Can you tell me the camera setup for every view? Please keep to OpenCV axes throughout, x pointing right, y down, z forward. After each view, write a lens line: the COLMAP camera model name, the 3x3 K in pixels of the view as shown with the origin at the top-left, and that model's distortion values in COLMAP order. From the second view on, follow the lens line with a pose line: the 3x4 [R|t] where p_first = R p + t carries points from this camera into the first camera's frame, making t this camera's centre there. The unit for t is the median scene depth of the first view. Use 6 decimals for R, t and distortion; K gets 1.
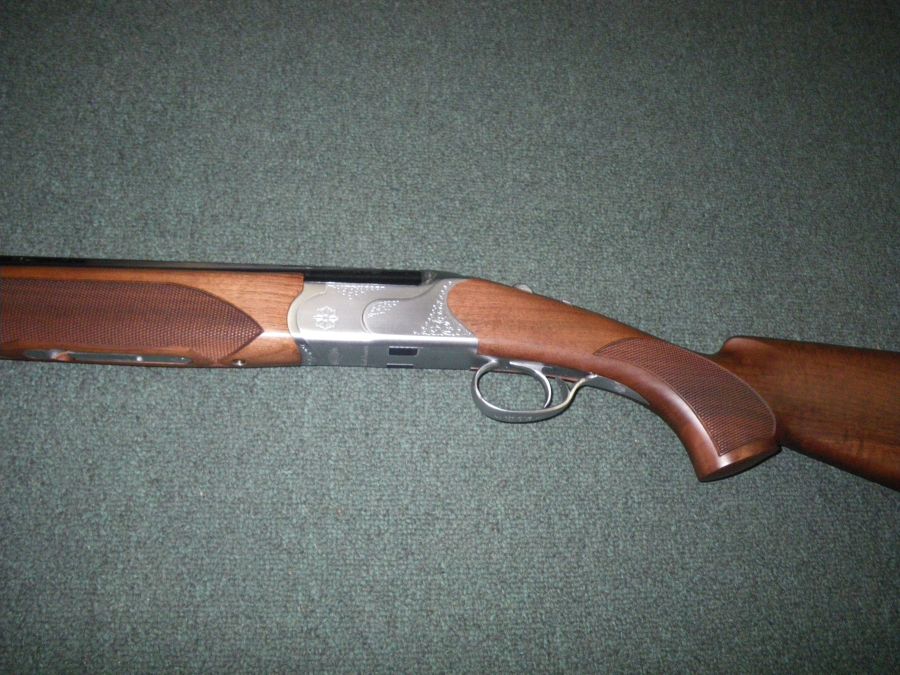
lens RADIAL K [[738.4, 0, 463.5], [0, 738.4, 335.9], [0, 0, 1]] dist [-0.167749, 0.110879]
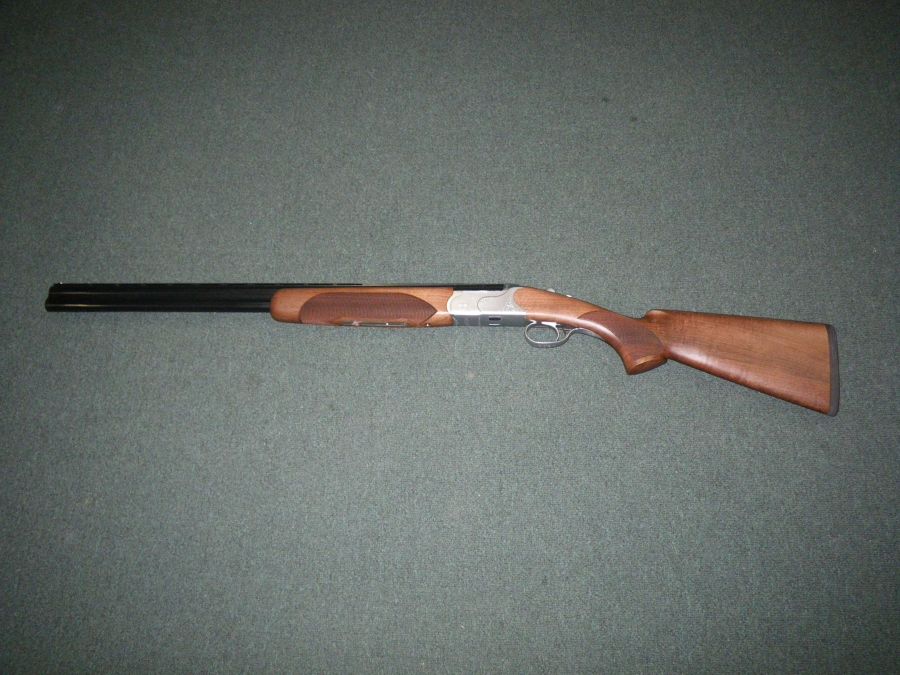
lens RADIAL K [[738.4, 0, 463.5], [0, 738.4, 335.9], [0, 0, 1]] dist [-0.167749, 0.110879]
pose [[0.976275, -0.018354, -0.215757, 0.320678], [0.019682, 0.999798, 0.004010, 0.062740], [0.215640, -0.008162, 0.976439, -1.304046]]
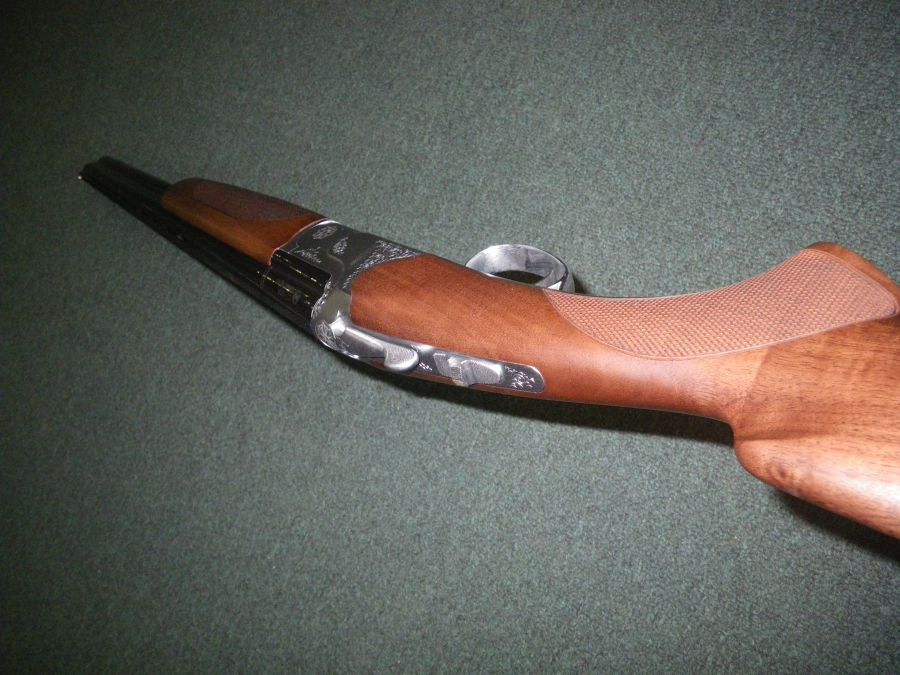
lens RADIAL K [[738.4, 0, 463.5], [0, 738.4, 335.9], [0, 0, 1]] dist [-0.167749, 0.110879]
pose [[0.636098, 0.342172, -0.691590, 0.583983], [-0.173065, 0.936730, 0.304279, -0.328491], [0.751949, -0.073861, 0.655070, 0.171335]]
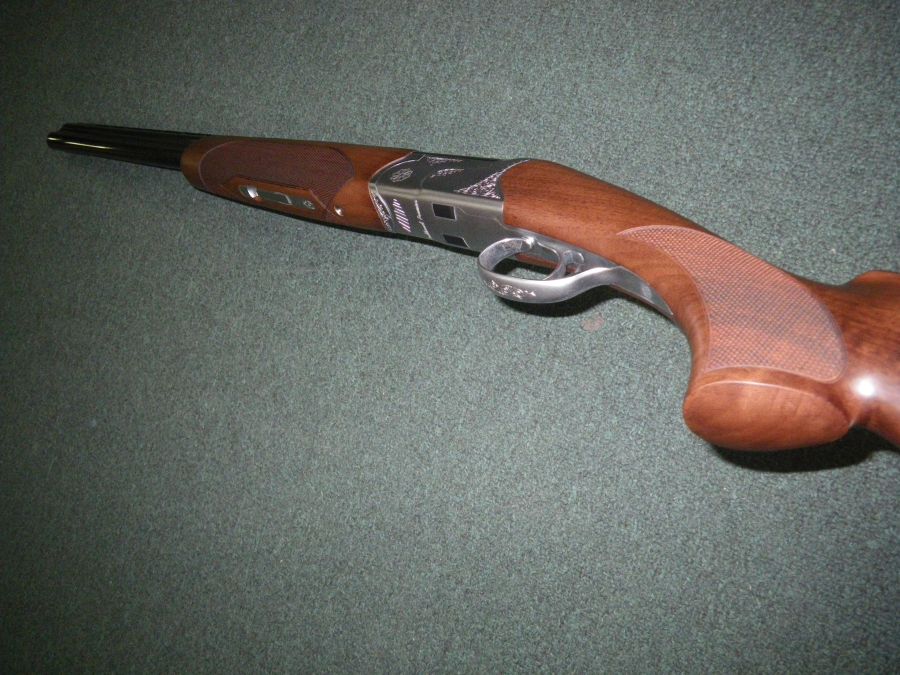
lens RADIAL K [[738.4, 0, 463.5], [0, 738.4, 335.9], [0, 0, 1]] dist [-0.167749, 0.110879]
pose [[0.689822, 0.310298, -0.654110, 0.580302], [-0.075353, 0.929359, 0.361404, -0.373388], [0.720047, -0.200015, 0.664475, 0.177791]]
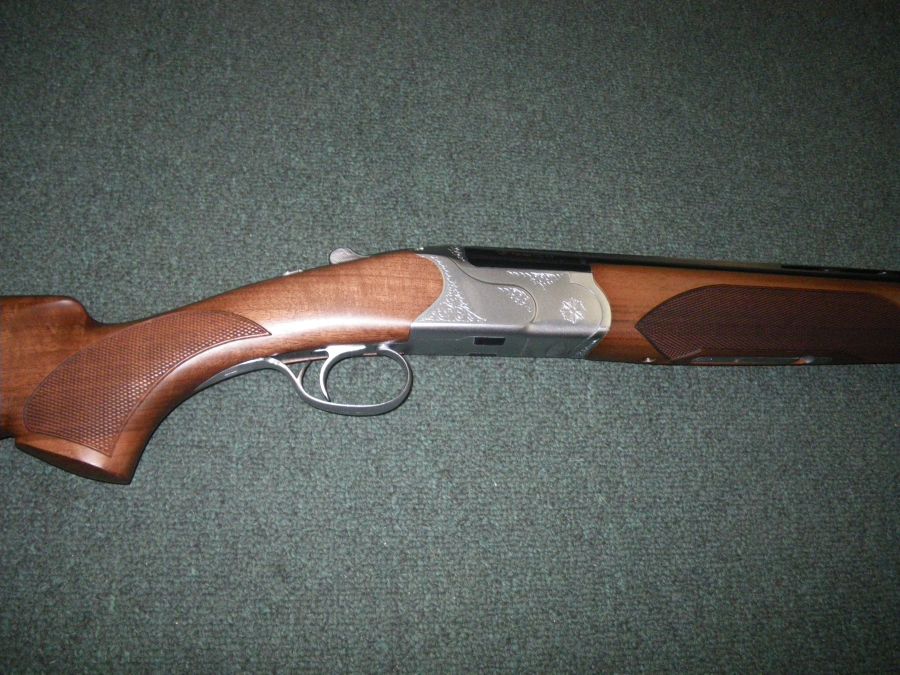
lens RADIAL K [[738.4, 0, 463.5], [0, 738.4, 335.9], [0, 0, 1]] dist [-0.167749, 0.110879]
pose [[0.999999, -0.001008, 0.000834, -0.375461], [0.001019, 0.999915, -0.013020, 0.035034], [-0.000821, 0.013021, 0.999915, 0.035328]]
